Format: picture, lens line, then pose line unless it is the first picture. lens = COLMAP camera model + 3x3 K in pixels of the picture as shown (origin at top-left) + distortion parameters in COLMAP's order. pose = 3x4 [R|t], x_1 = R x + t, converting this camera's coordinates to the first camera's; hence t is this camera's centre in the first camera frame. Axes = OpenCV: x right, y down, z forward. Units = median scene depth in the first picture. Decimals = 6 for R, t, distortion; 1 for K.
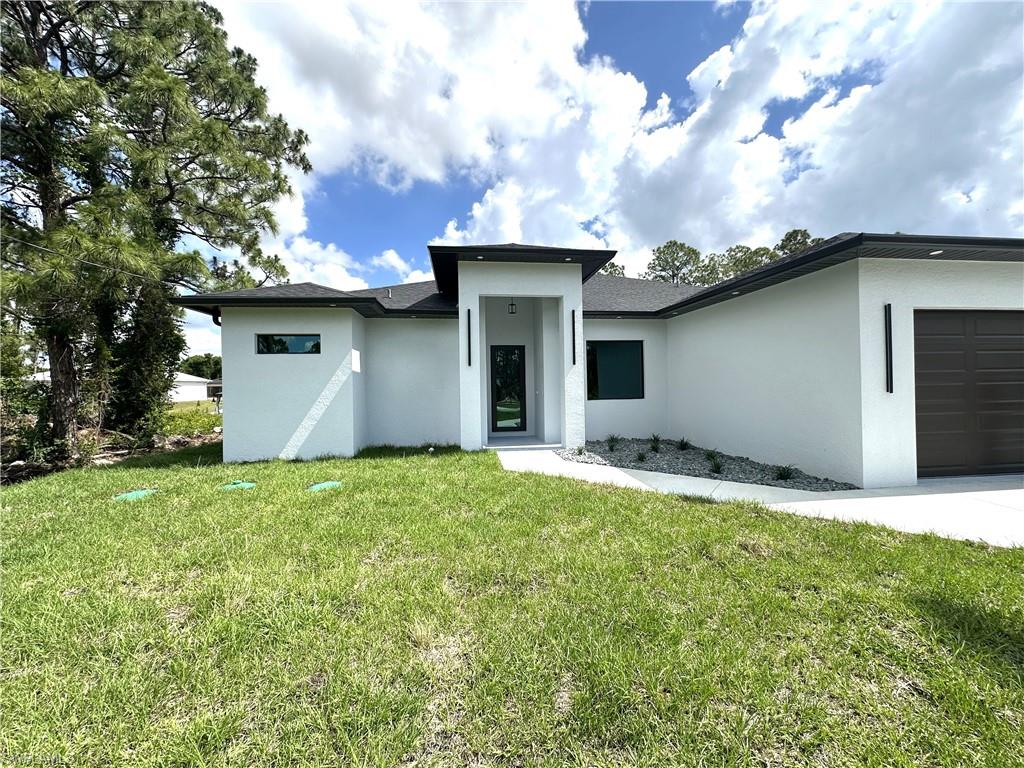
lens RADIAL K [[408.9, 0, 516.5], [0, 408.9, 382.9], [0, 0, 1]] dist [-0.002582, 0.000588]
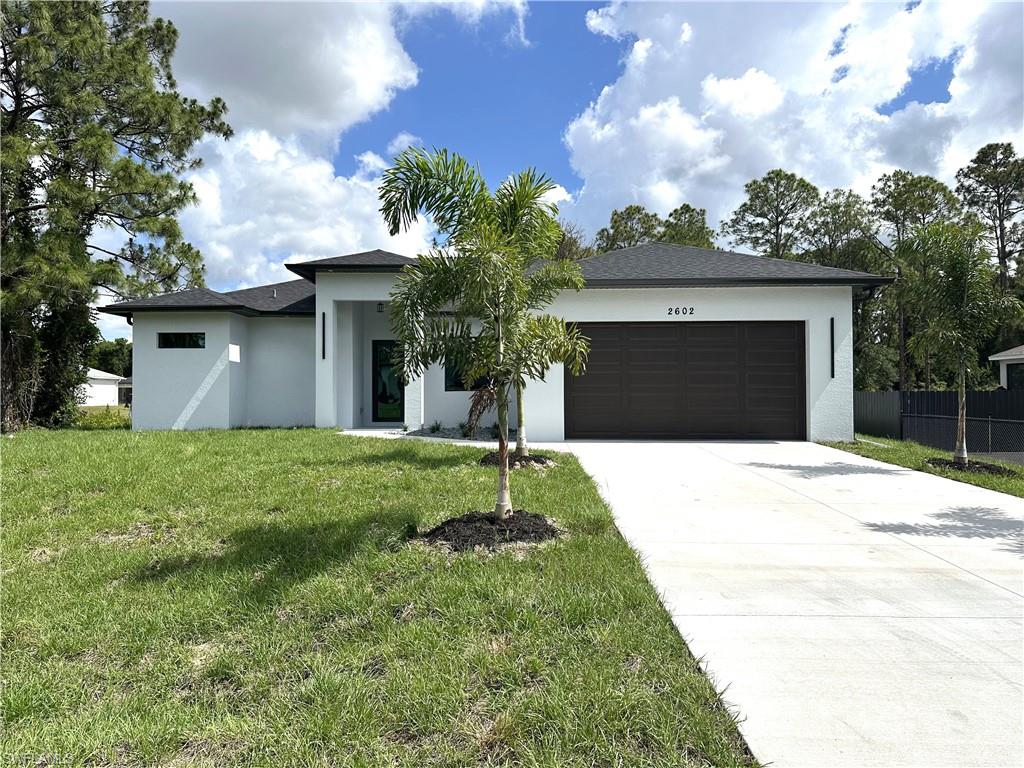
lens RADIAL K [[717.7, 0, 507.9], [0, 717.7, 384.8], [0, 0, 1]] dist [0.006445, -0.004290]
pose [[0.988551, 0.013472, -0.150284, 0.591722], [-0.014906, 0.999853, -0.008419, 0.035475], [0.150148, 0.010563, 0.988607, -0.795390]]
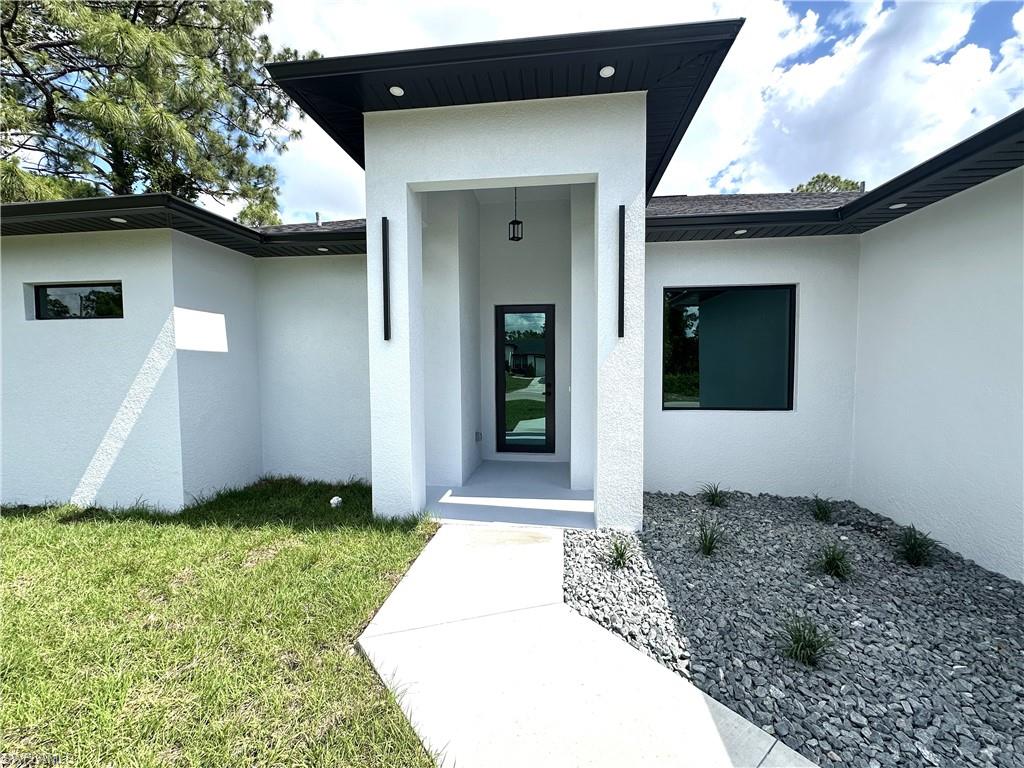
lens RADIAL K [[408.9, 0, 514.9], [0, 408.9, 381.7], [0, 0, 1]] dist [-0.002582, 0.000588]
pose [[0.968901, 0.022585, -0.246414, 0.115630], [-0.008489, 0.998274, 0.058119, -0.017761], [0.247301, -0.054220, 0.967420, 0.460371]]
